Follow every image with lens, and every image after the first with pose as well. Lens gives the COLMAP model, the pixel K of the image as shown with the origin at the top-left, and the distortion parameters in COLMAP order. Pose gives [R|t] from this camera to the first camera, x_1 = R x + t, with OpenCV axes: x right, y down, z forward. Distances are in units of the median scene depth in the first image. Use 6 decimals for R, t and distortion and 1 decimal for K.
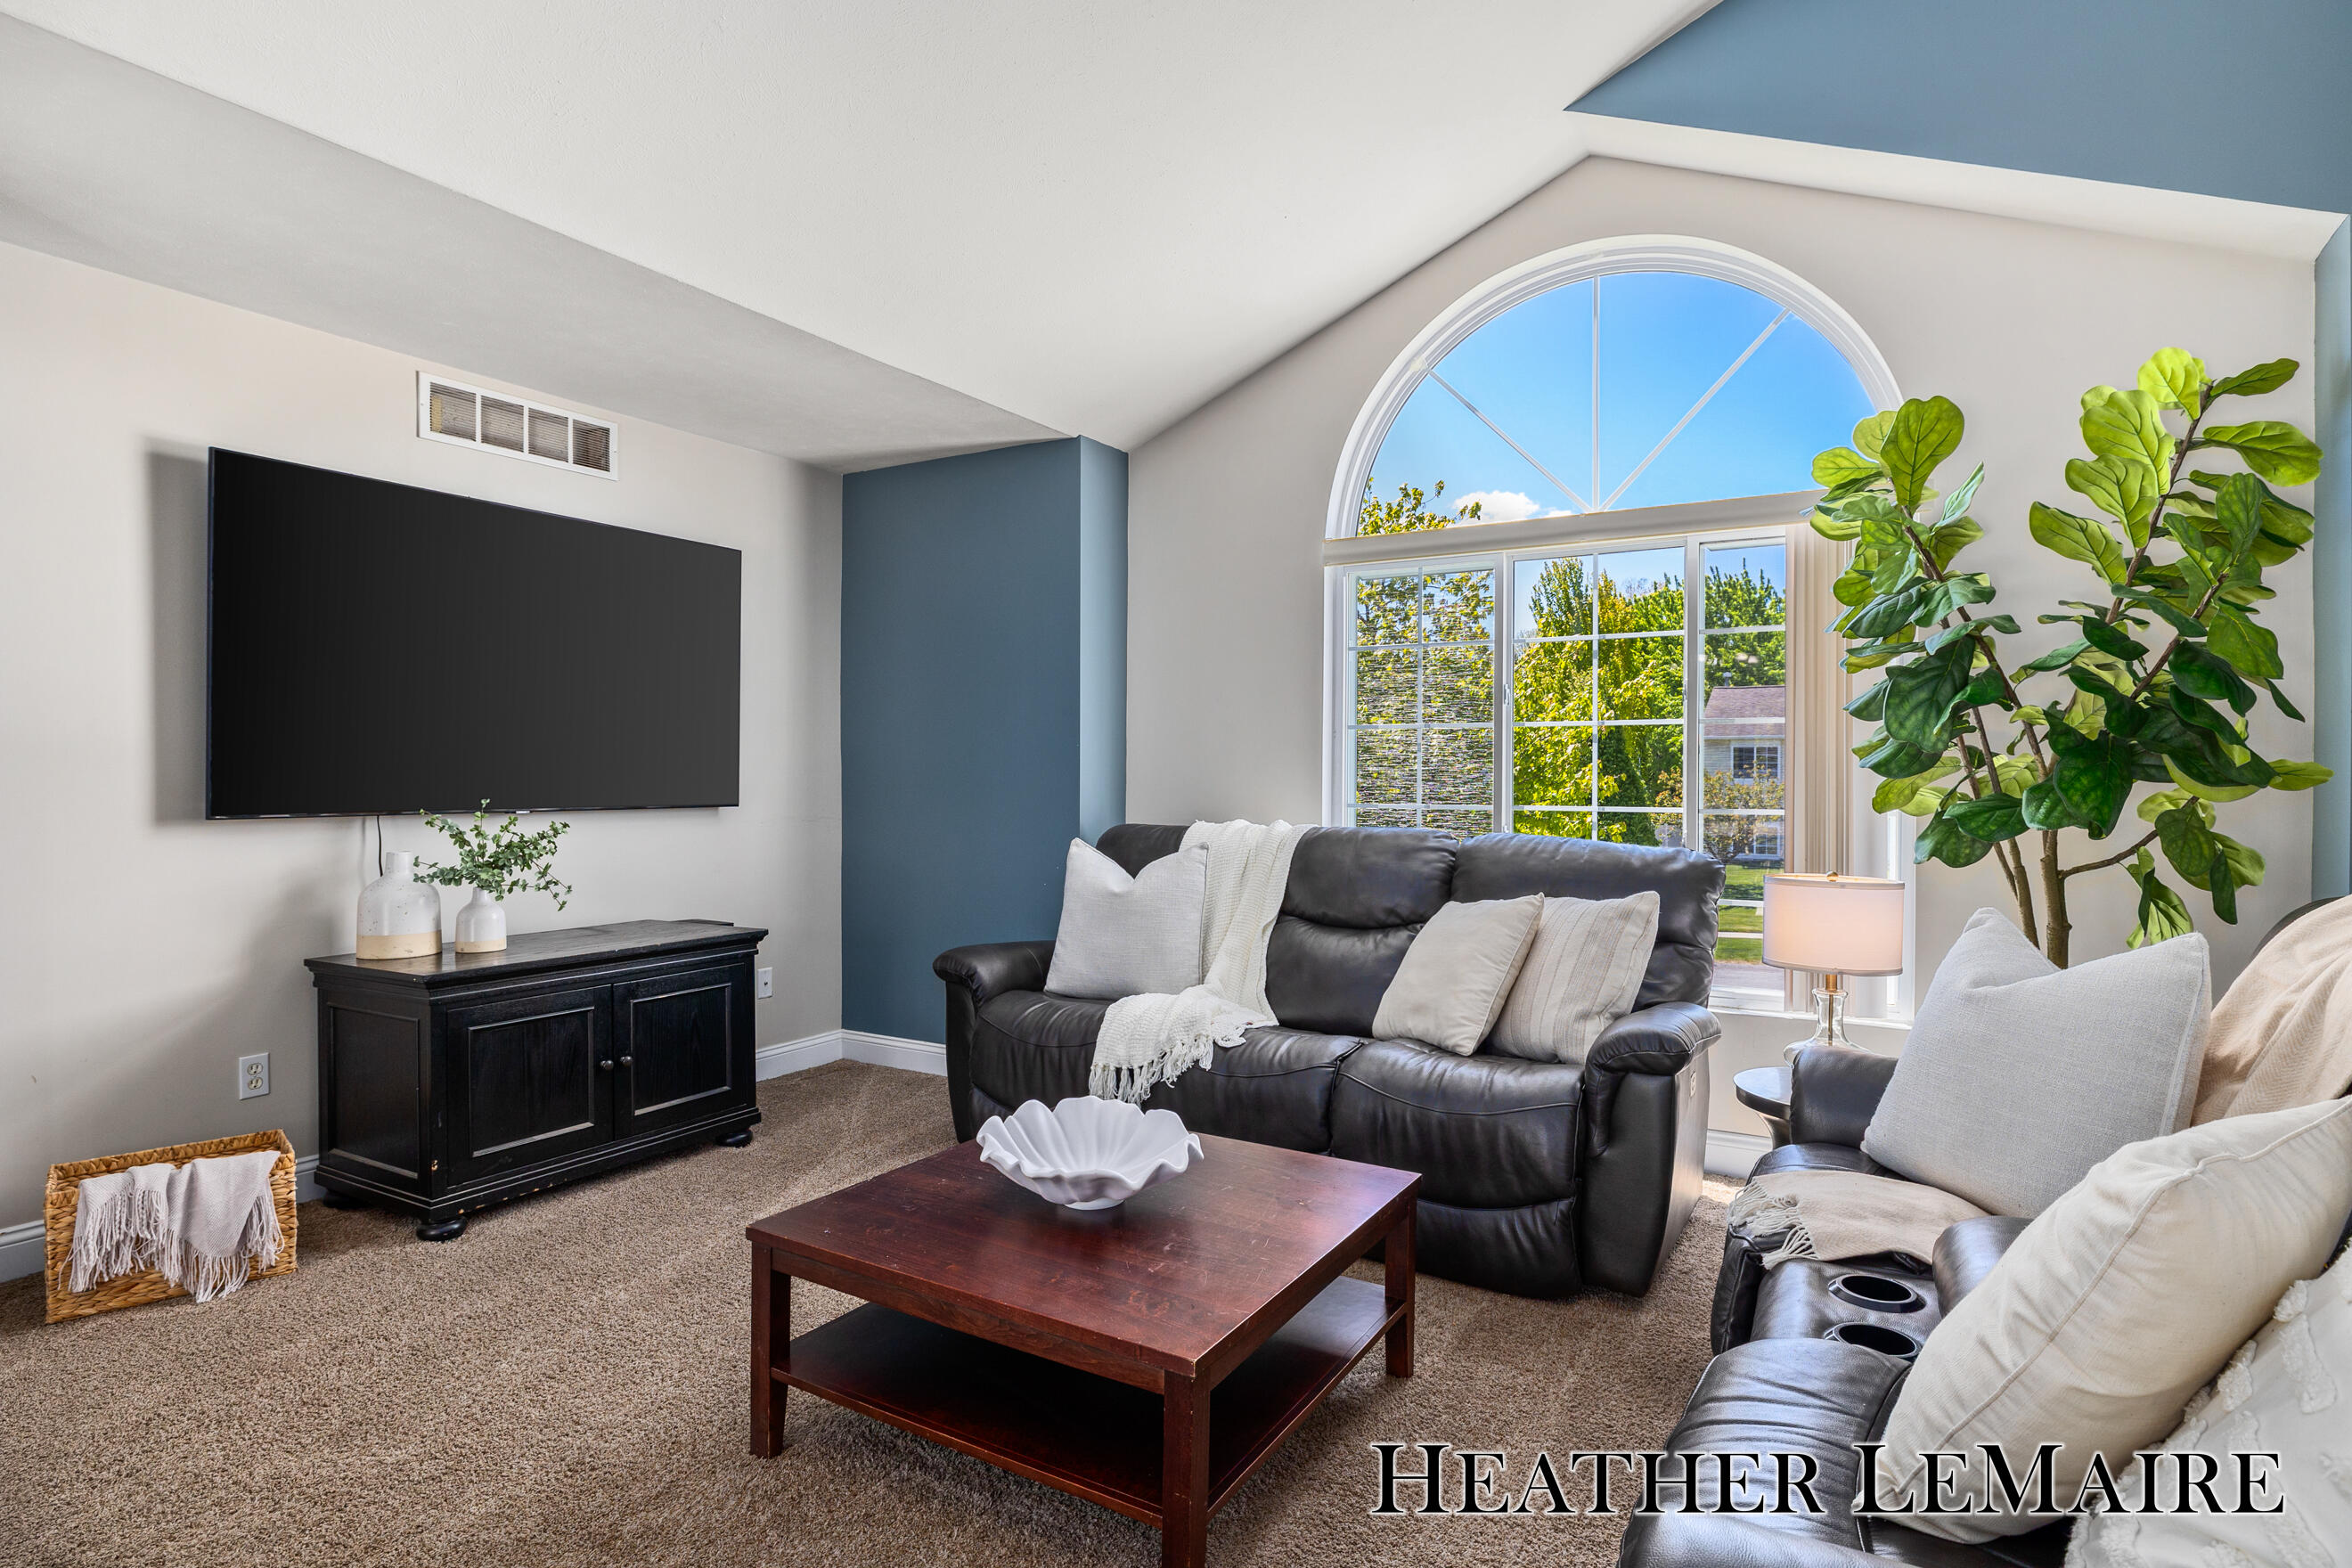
lens RADIAL K [[1218.1, 0, 1164.2], [0, 1218.1, 779.2], [0, 0, 1]] dist [-0.001257, 0.000177]
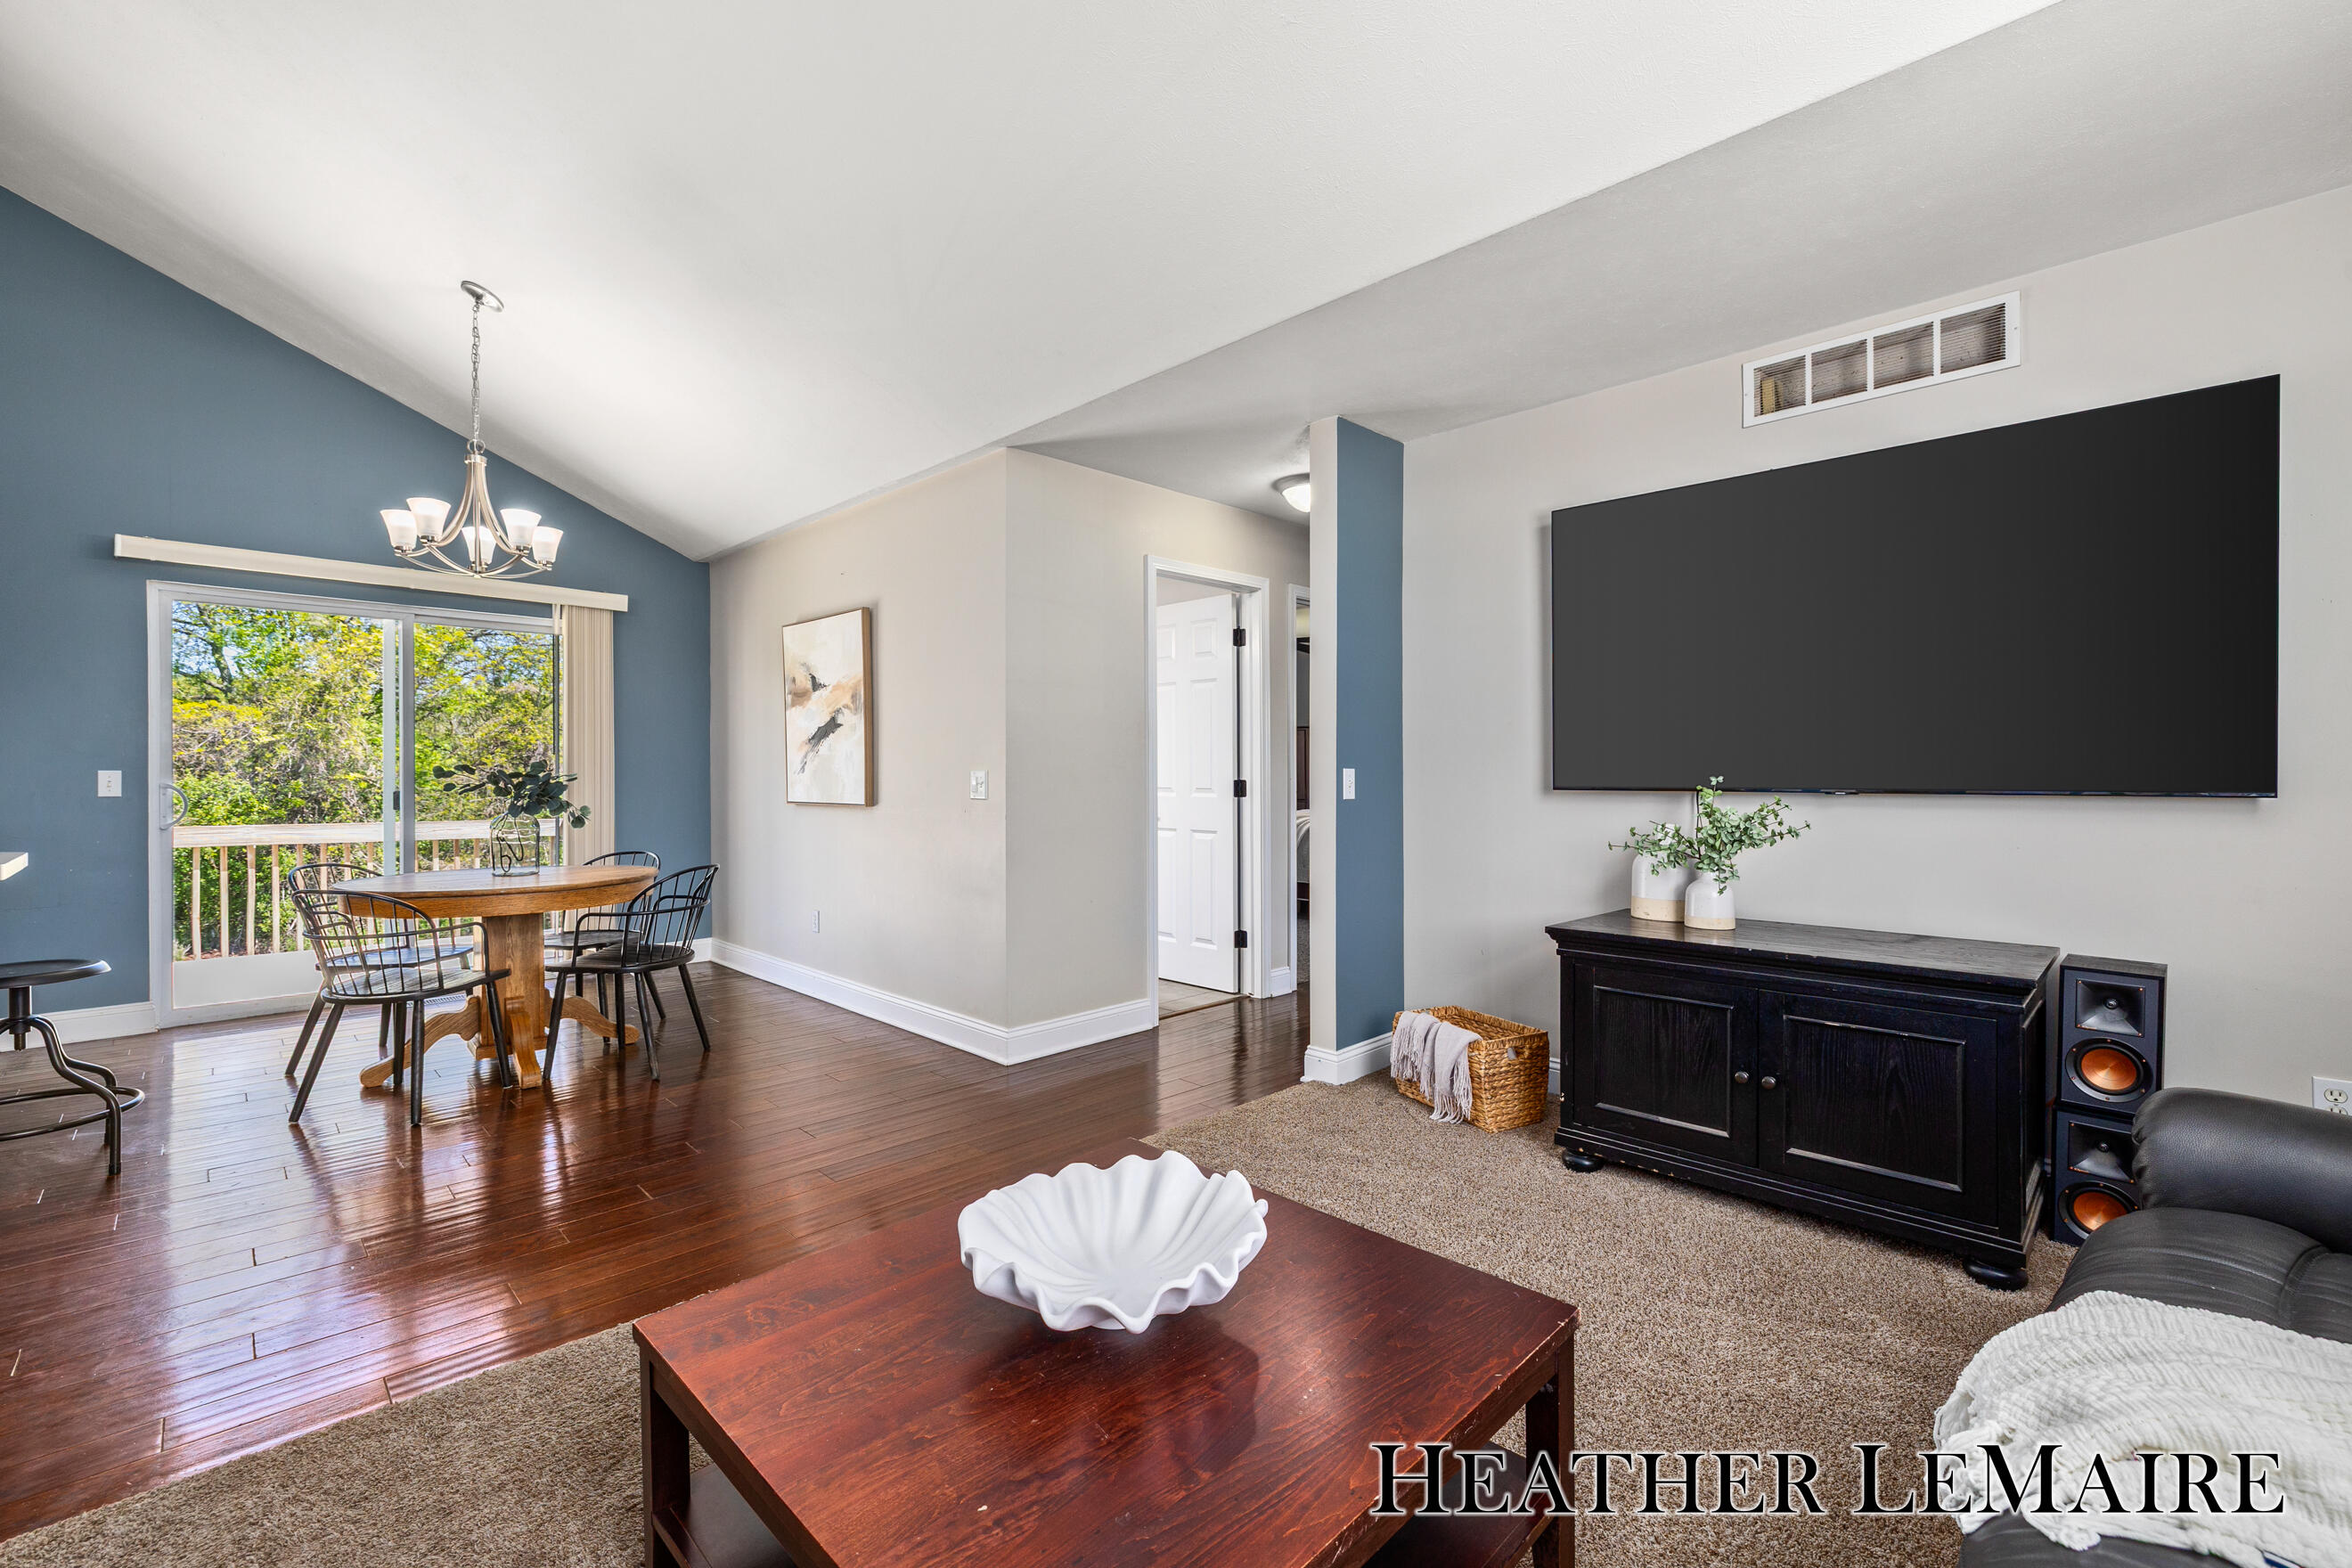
lens RADIAL K [[998.5, 0, 1197.1], [0, 998.5, 783.5], [0, 0, 1]] dist [-0.002398, 0.000339]
pose [[-0.231000, 0.009568, -0.972907, 0.318455], [-0.001346, 0.999948, 0.010154, 0.013328], [0.972953, 0.003655, -0.230975, 0.733326]]
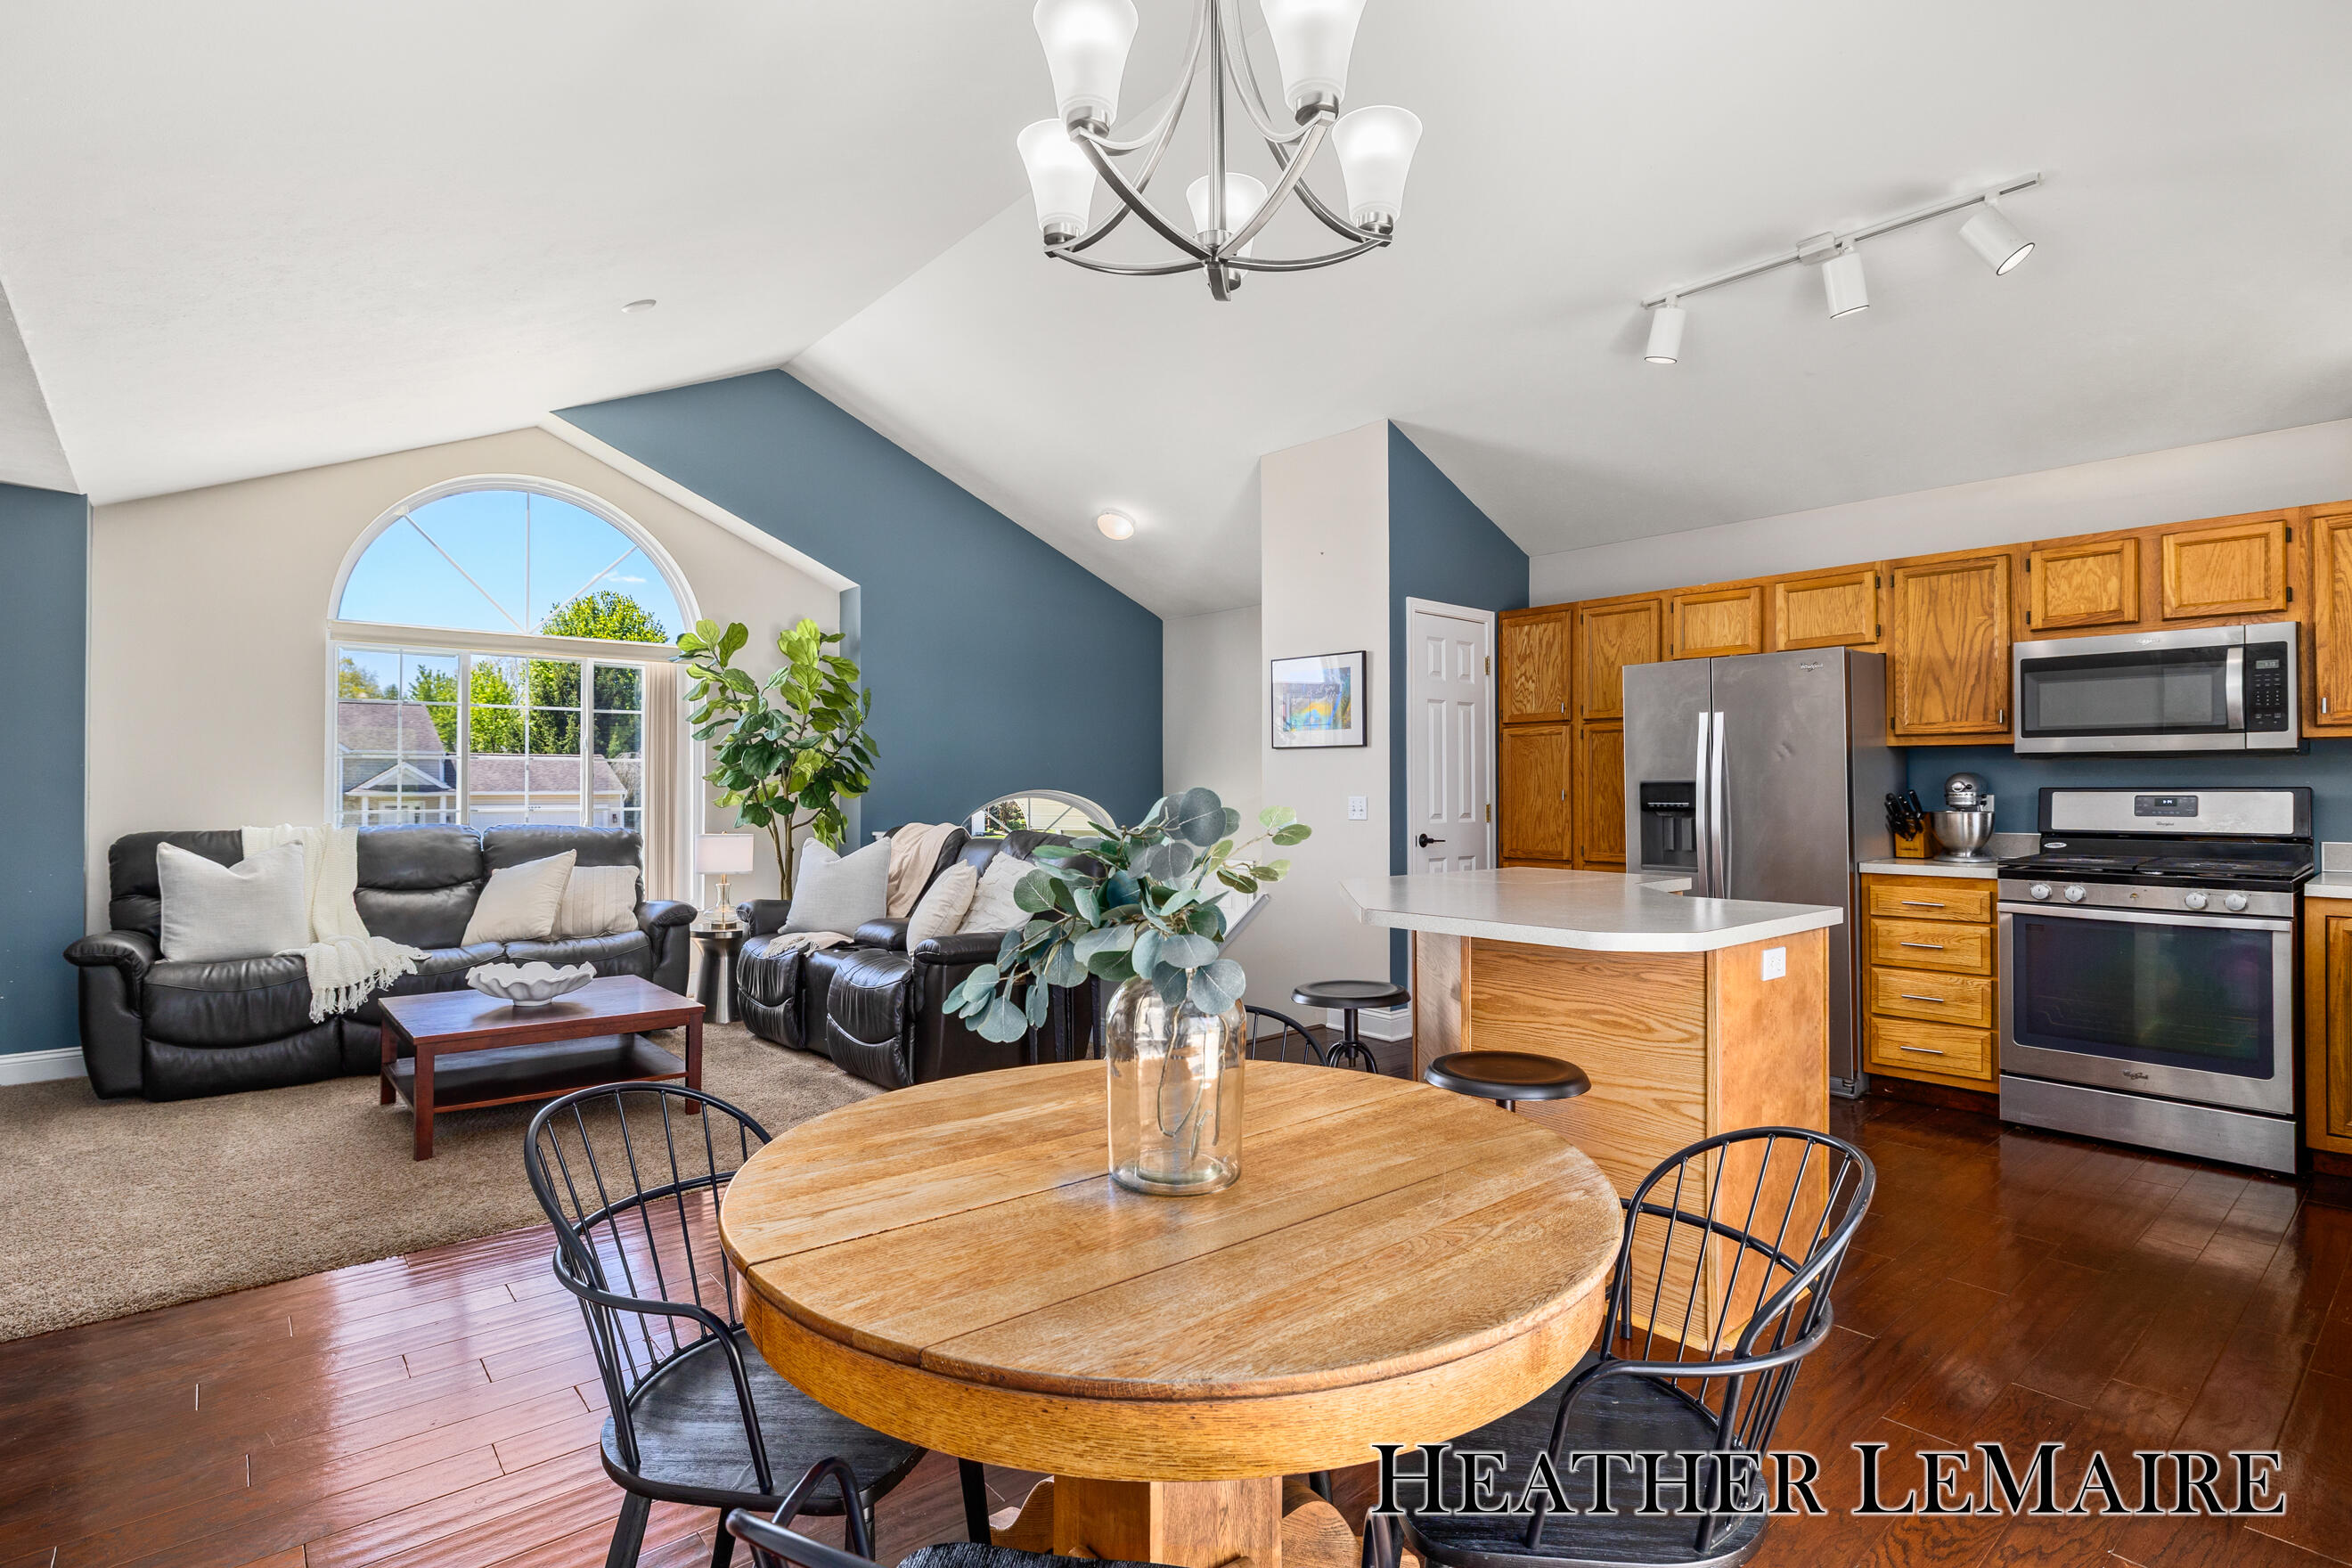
lens RADIAL K [[1146.0, 0, 1176.3], [0, 1146.0, 771.6], [0, 0, 1]] dist [-0.006135, 0.001826]
pose [[0.309439, 0.014752, 0.950805, -0.904828], [0.003512, 0.999855, -0.016656, 0.000926], [-0.950913, 0.008493, 0.309342, -0.344883]]
